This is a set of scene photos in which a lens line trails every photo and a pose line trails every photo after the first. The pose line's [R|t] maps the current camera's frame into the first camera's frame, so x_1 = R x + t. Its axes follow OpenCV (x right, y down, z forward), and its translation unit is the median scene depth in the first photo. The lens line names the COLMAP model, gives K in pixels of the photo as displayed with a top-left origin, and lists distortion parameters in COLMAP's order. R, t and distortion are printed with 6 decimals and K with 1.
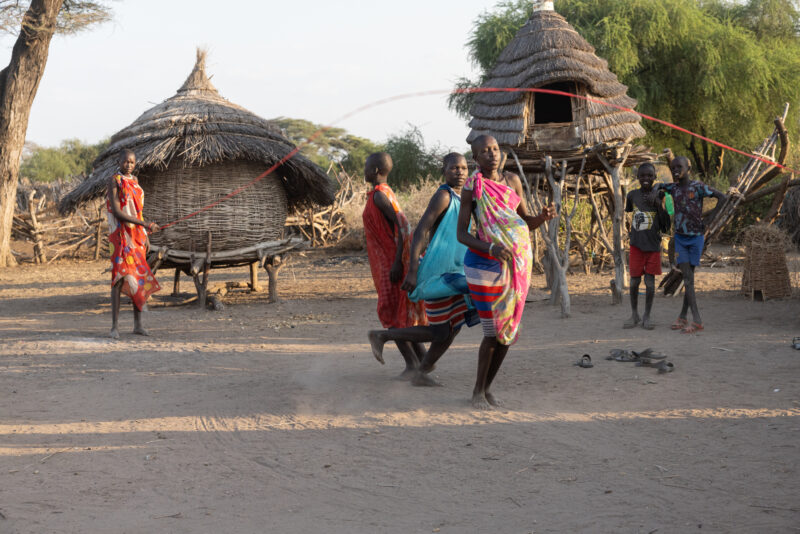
lens RADIAL K [[1271.6, 0, 401.3], [0, 1271.6, 267.5], [0, 0, 1]] dist [0.038848, 0.000000]
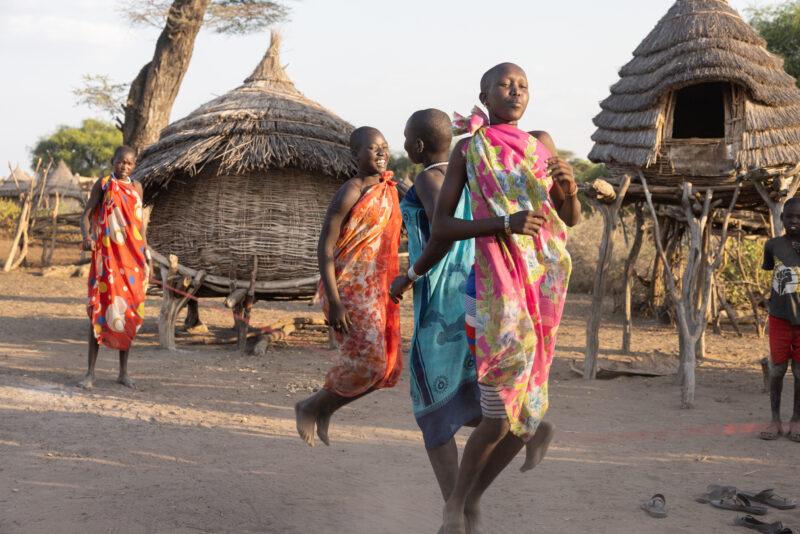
lens RADIAL K [[1271.6, 0, 398.8], [0, 1271.6, 265.4], [0, 0, 1]] dist [0.038848, 0.000000]
pose [[0.981836, 0.062827, -0.179026, 0.084220], [-0.066015, 0.997748, -0.011899, -0.019320], [0.177876, 0.023501, 0.983772, 0.238053]]
